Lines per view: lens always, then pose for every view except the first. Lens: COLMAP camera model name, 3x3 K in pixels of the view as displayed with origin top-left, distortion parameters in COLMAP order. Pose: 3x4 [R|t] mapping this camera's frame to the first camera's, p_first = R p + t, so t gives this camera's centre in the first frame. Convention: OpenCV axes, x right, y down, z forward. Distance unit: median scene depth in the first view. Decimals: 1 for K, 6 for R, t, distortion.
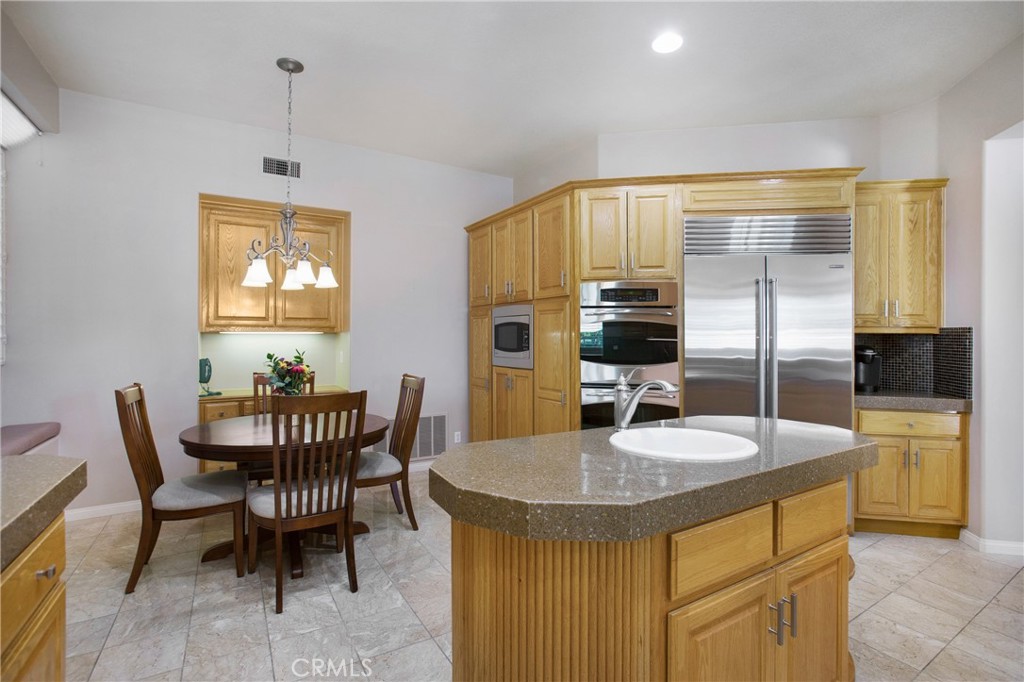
lens RADIAL K [[487.1, 0, 512.0], [0, 487.1, 341.0], [0, 0, 1]] dist [-0.028739, 0.001018]
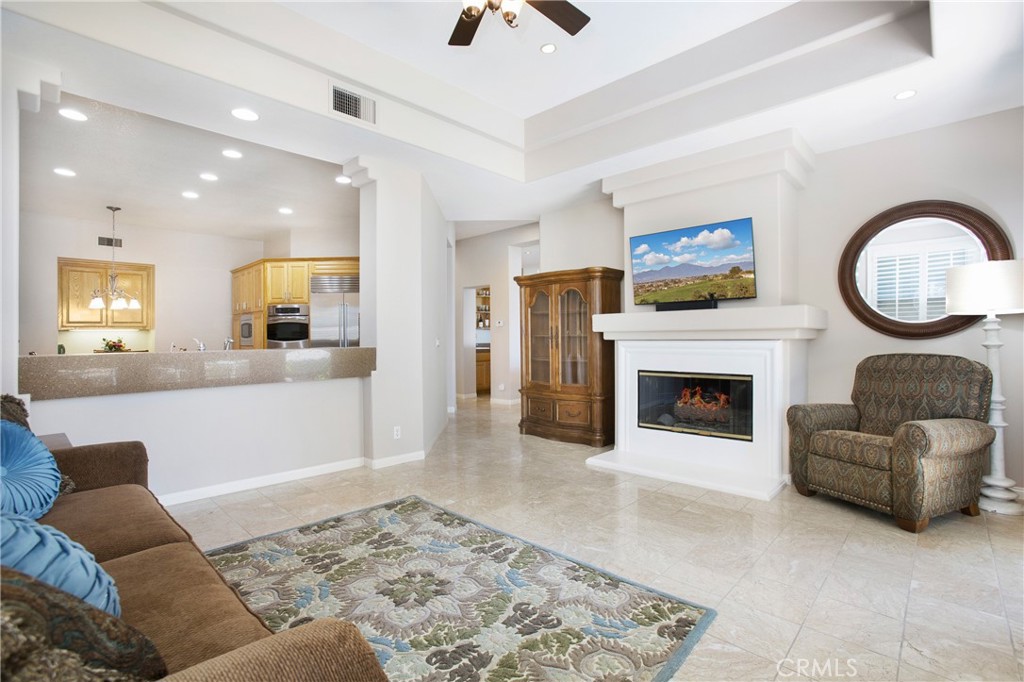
lens RADIAL K [[480.7, 0, 512.2], [0, 480.7, 327.2], [0, 0, 1]] dist [0.000885, 0.000654]
pose [[0.969624, -0.015138, 0.244131, 0.708929], [0.020568, 0.999594, -0.019707, 0.050782], [-0.243733, 0.024130, 0.969542, -1.458604]]
